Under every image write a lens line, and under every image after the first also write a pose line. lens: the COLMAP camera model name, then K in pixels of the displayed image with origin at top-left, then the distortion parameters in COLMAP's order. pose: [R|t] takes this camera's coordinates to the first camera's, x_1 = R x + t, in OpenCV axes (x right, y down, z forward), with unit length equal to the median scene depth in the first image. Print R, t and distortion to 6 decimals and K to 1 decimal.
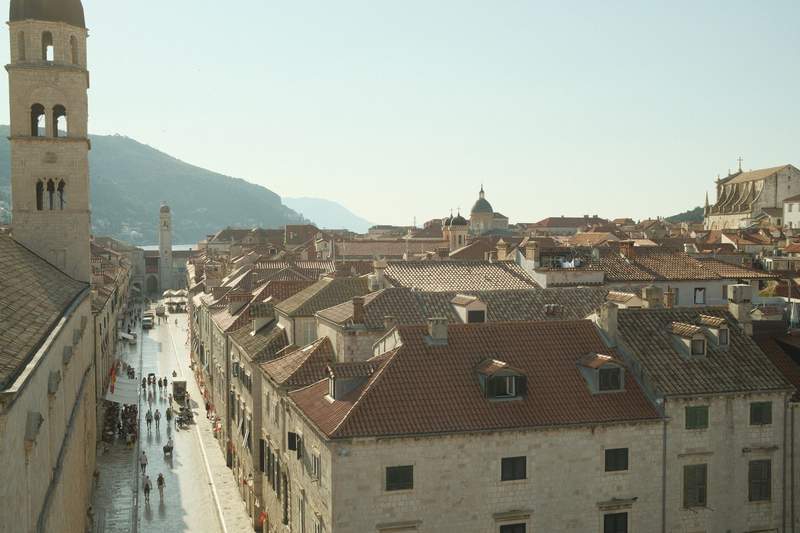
lens RADIAL K [[821.9, 0, 400.0], [0, 821.9, 266.5], [0, 0, 1]] dist [-0.052655, 0.111229]
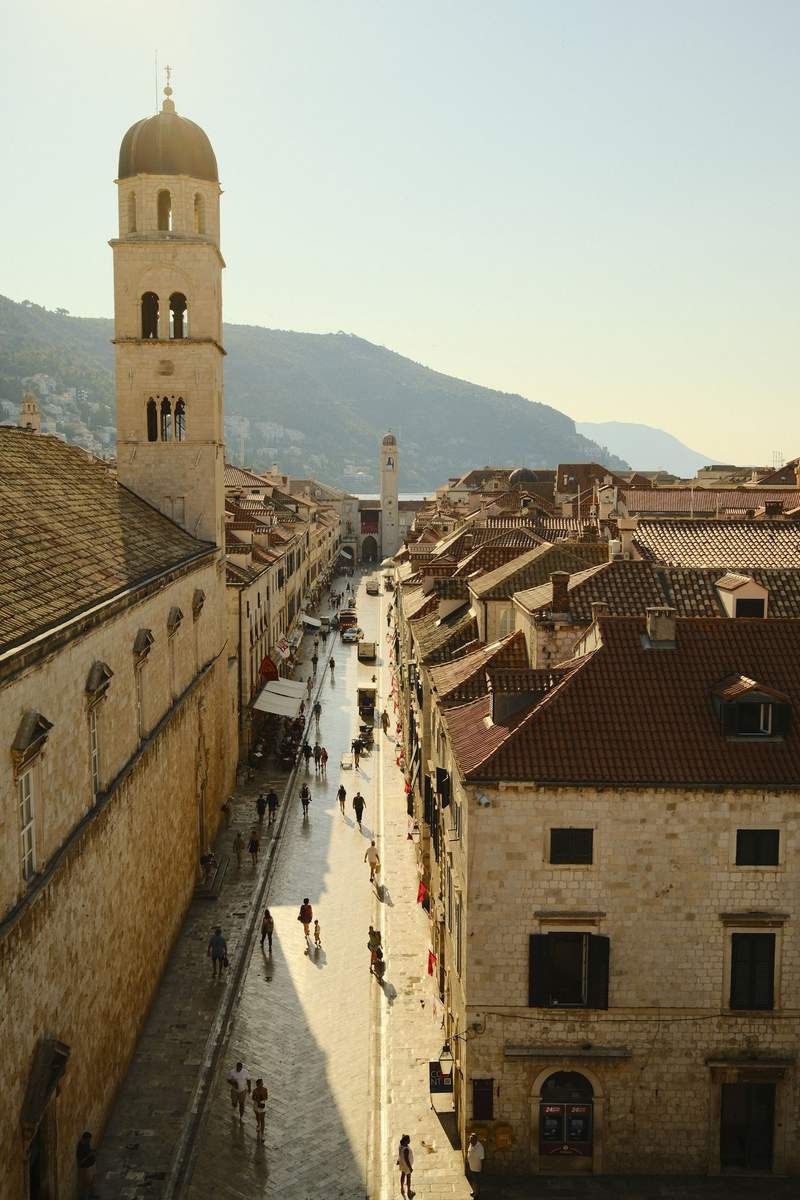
lens RADIAL K [[1232.9, 0, 400.0], [0, 1232.9, 600.0], [0, 0, 1]] dist [-0.052655, 0.111229]
pose [[0.960787, 0.033162, -0.275299, 0.115028], [-0.016765, 0.997954, 0.061703, 0.000398], [0.276782, -0.054667, 0.959376, 0.016528]]
